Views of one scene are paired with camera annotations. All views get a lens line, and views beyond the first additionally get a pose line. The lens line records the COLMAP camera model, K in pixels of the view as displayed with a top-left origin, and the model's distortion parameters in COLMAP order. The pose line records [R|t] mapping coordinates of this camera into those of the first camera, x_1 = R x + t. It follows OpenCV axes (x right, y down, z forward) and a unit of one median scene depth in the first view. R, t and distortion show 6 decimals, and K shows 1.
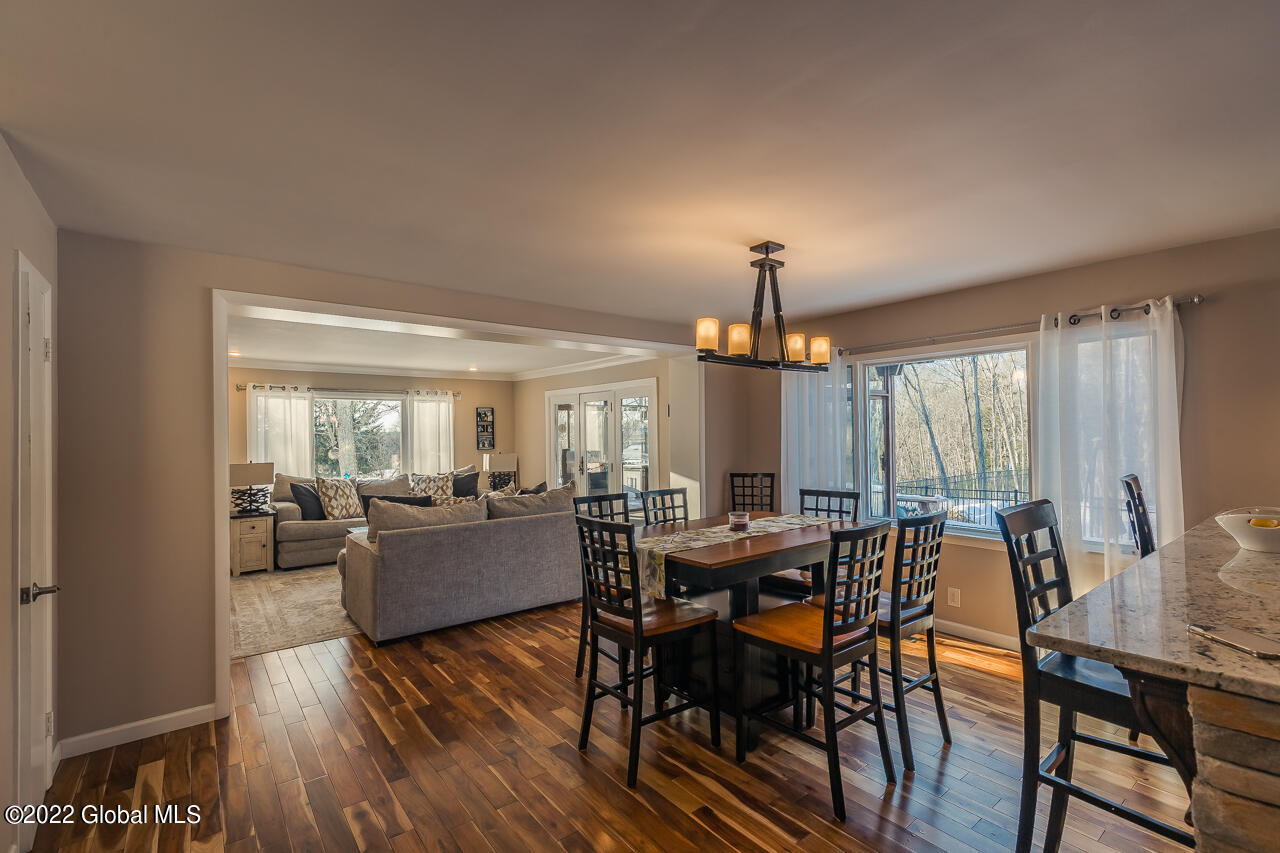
lens RADIAL K [[570.8, 0, 635.9], [0, 570.8, 429.7], [0, 0, 1]] dist [0.002357, -0.000206]
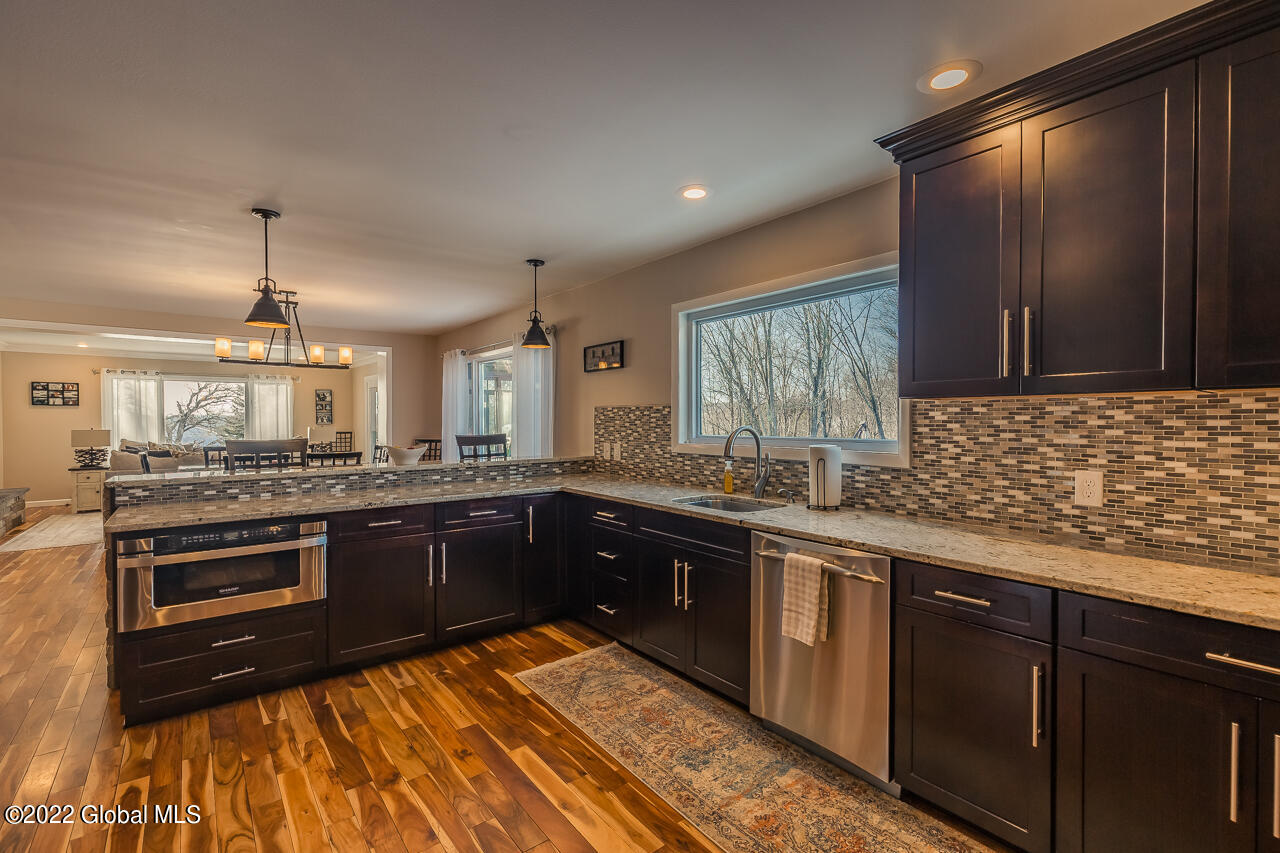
lens RADIAL K [[570.8, 0, 638.1], [0, 570.8, 427.8], [0, 0, 1]] dist [0.002357, -0.000206]
pose [[0.999890, 0.013132, -0.006953, 0.595185], [-0.012967, 0.999644, 0.023310, 0.007514], [0.007256, -0.023217, 0.999704, -0.304873]]
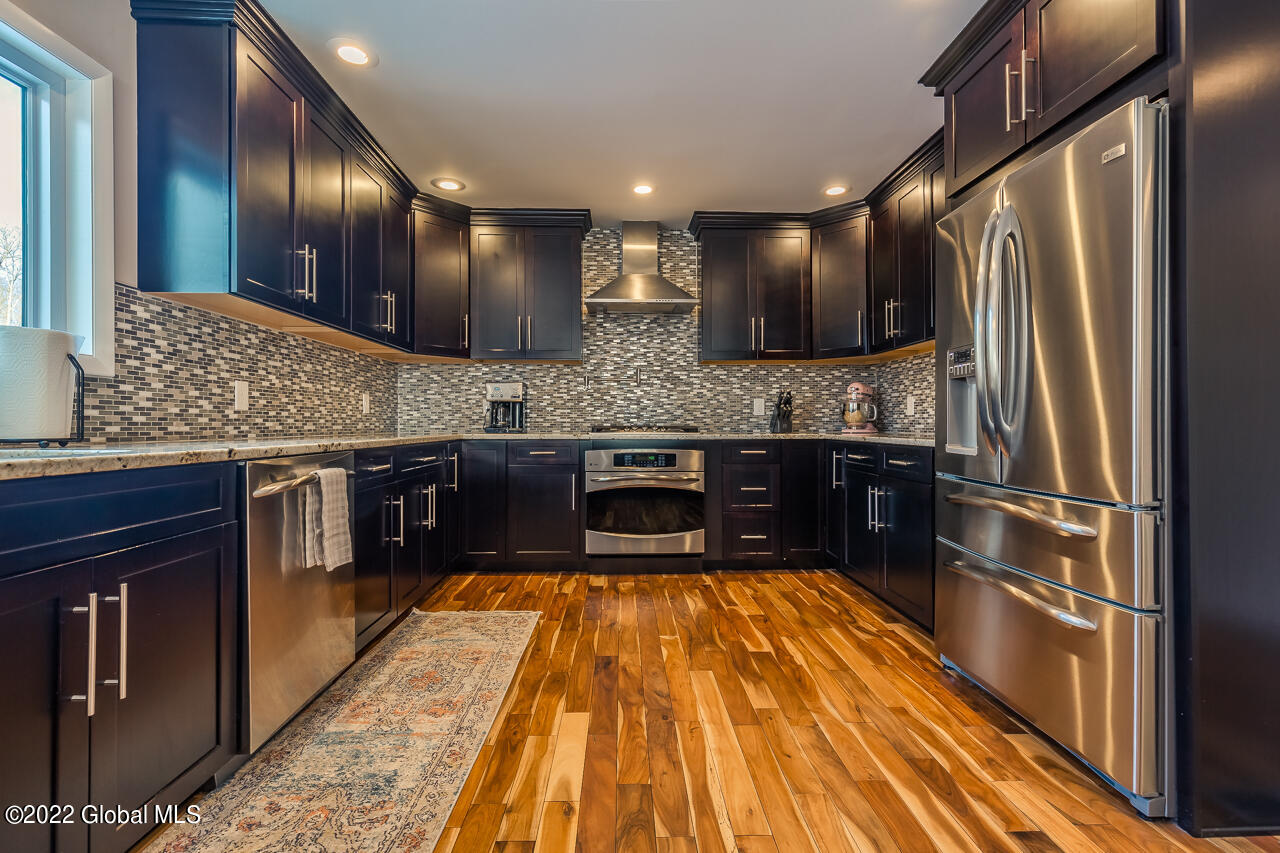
lens RADIAL K [[570.8, 0, 638.5], [0, 570.8, 420.4], [0, 0, 1]] dist [0.002357, -0.000206]
pose [[-0.804458, 0.018649, 0.593717, 0.394300], [0.006947, 0.999734, -0.021989, 0.073830], [-0.593969, -0.013565, -0.804373, 0.175152]]
